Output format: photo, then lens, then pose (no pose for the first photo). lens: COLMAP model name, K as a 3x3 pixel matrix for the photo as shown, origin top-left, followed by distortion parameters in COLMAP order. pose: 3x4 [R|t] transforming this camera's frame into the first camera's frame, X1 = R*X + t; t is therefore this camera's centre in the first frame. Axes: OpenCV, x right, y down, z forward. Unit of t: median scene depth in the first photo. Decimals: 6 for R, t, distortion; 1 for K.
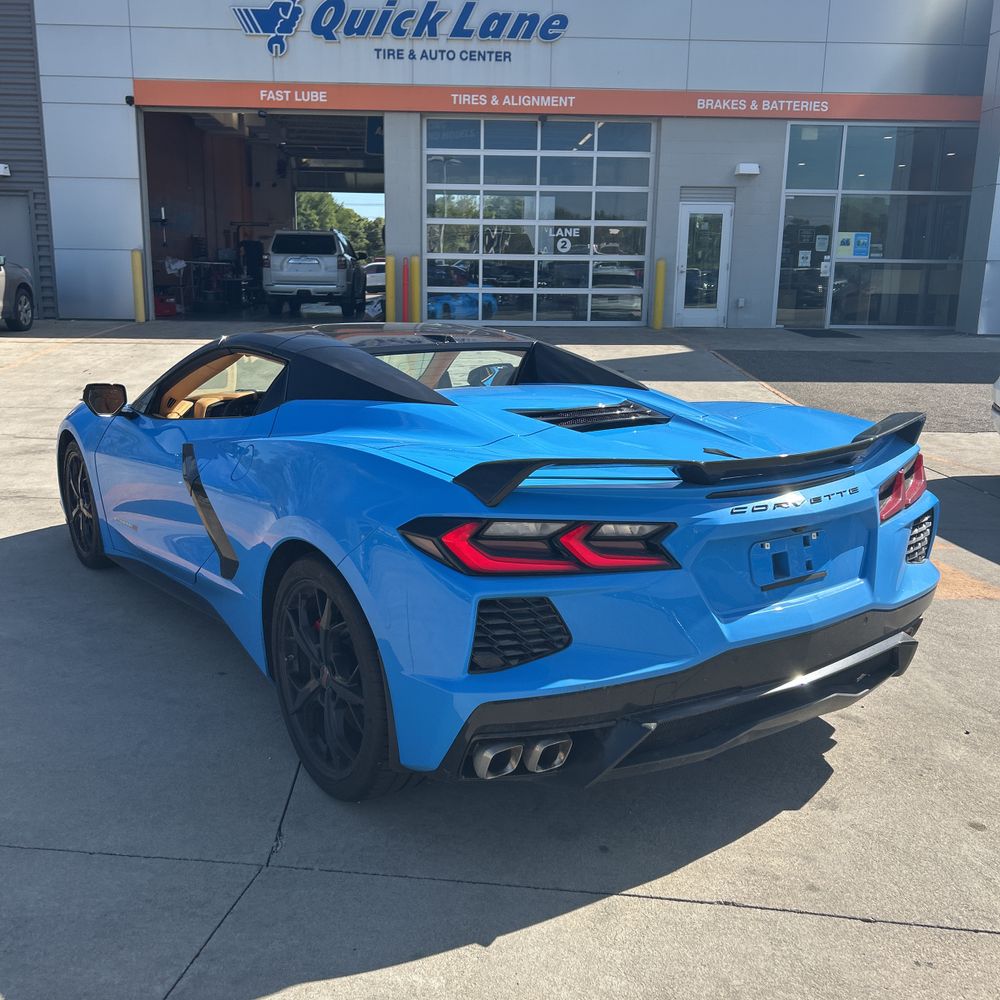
lens RADIAL K [[1015.7, 0, 482.9], [0, 1015.7, 498.9], [0, 0, 1]] dist [0.018317, -0.021590]
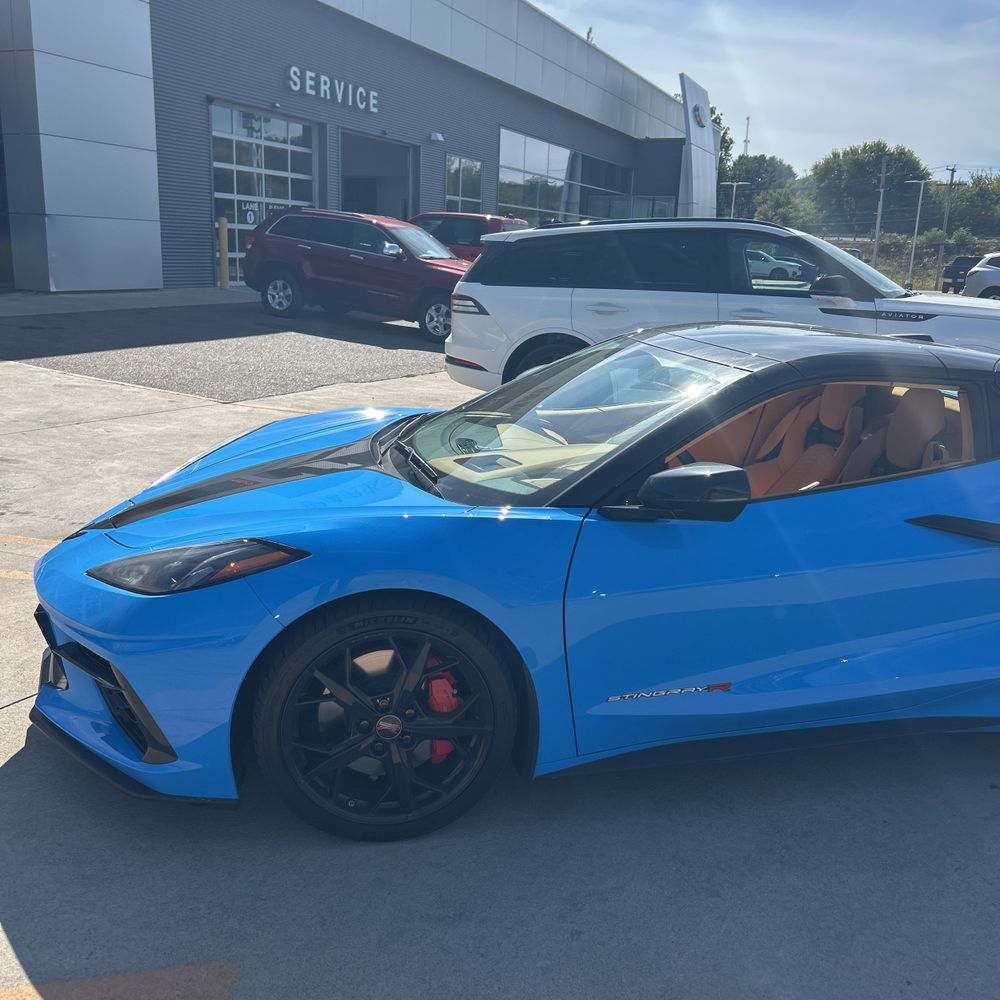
lens RADIAL K [[1009.1, 0, 493.4], [0, 1009.1, 504.5], [0, 0, 1]] dist [0.027550, -0.033658]
pose [[0.419375, -0.219189, 0.880955, -0.226484], [0.167601, 0.972427, 0.162162, -0.049623], [-0.892208, 0.079642, 0.444547, 0.208914]]
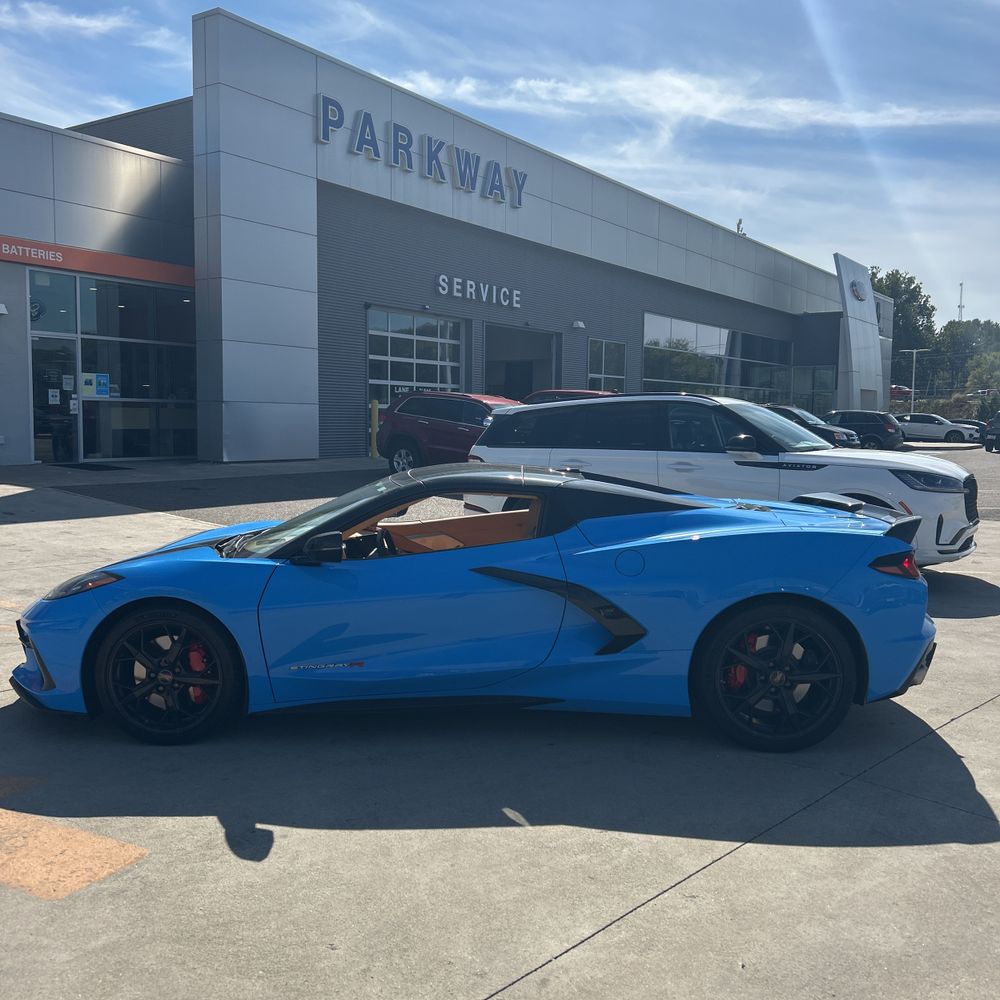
lens RADIAL K [[990.7, 0, 500.0], [0, 990.7, 500.0], [0, 0, 1]] dist [0.121103, -0.250860]
pose [[0.584966, -0.071755, 0.807877, -0.269152], [0.170981, 0.984604, -0.036351, -0.019135], [-0.792830, 0.159396, 0.588229, 0.060180]]
